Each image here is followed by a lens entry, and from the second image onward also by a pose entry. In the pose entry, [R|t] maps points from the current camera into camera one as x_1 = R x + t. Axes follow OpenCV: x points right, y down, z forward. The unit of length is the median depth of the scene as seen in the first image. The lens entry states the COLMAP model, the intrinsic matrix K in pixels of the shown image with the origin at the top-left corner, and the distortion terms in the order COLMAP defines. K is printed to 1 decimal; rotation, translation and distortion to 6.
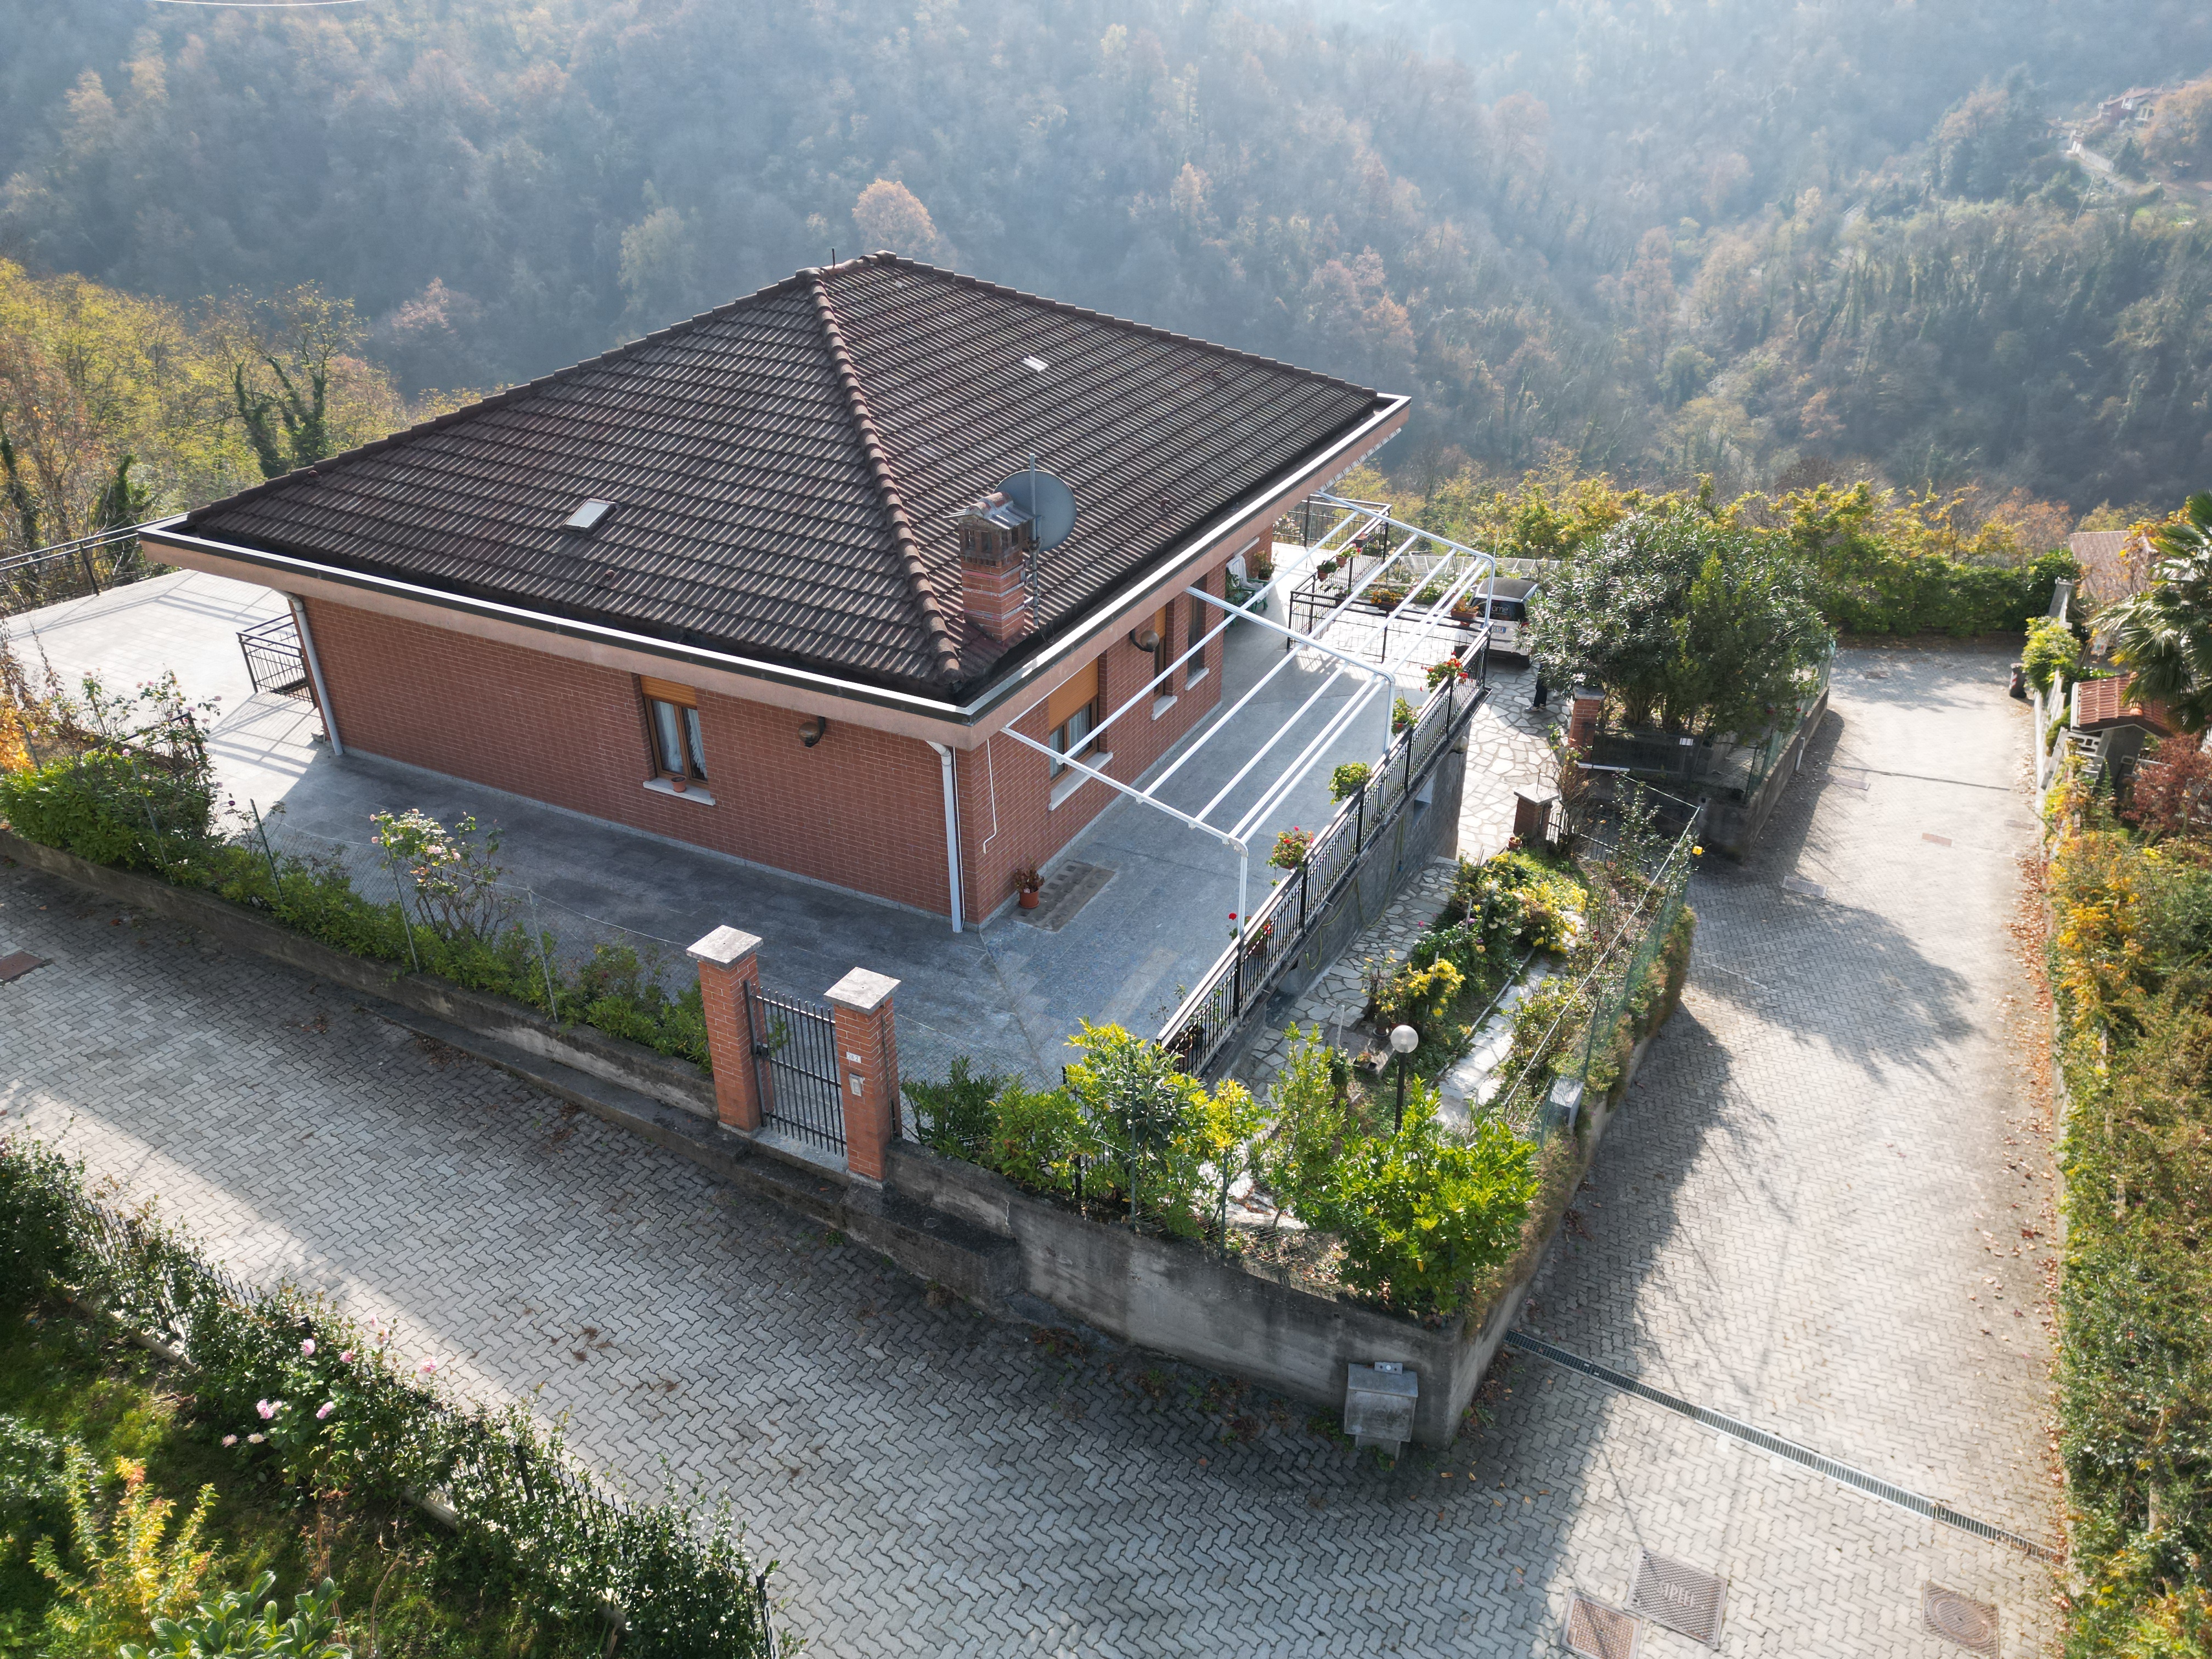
lens RADIAL K [[1534.5, 0, 1106.0], [0, 1534.5, 829.5], [0, 0, 1]] dist [0.136949, -0.214028]
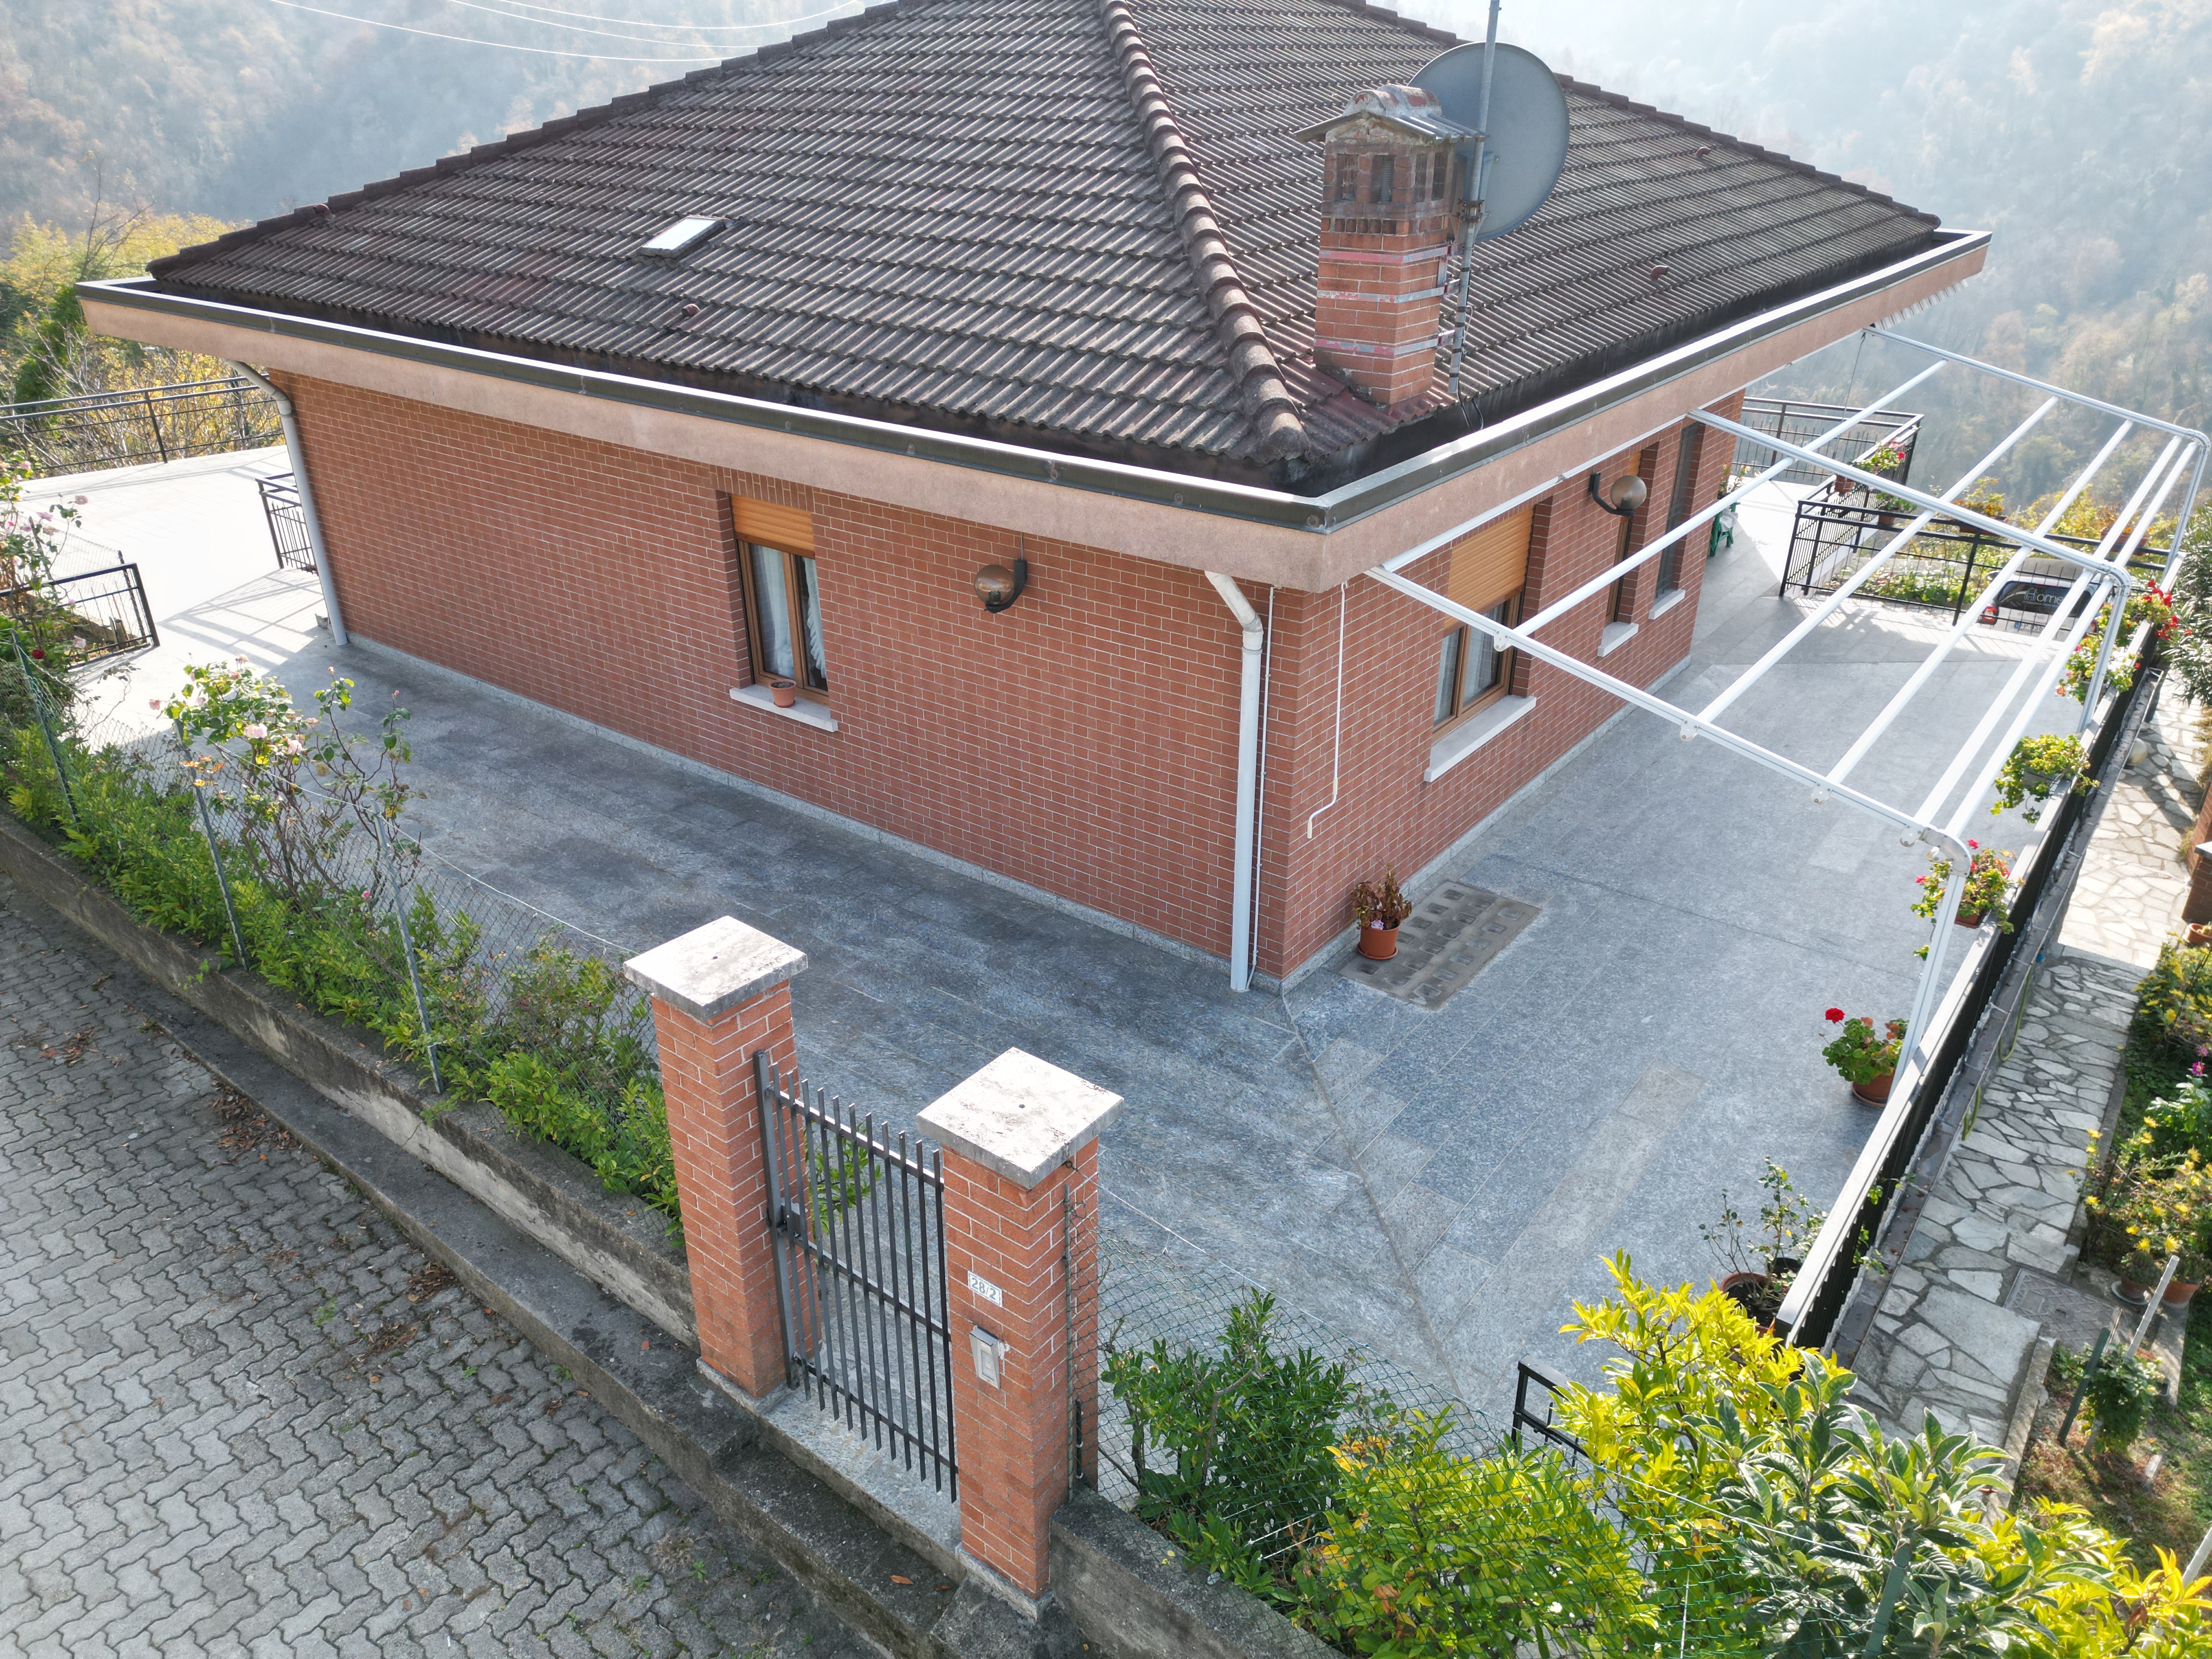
lens RADIAL K [[1543.2, 0, 1104.8], [0, 1543.2, 822.8], [0, 0, 1]] dist [0.079167, -0.066597]
pose [[0.984245, 0.077944, -0.158705, -0.062672], [-0.085872, 0.995347, -0.043715, 0.036602], [0.154559, 0.056654, 0.986358, 0.469720]]
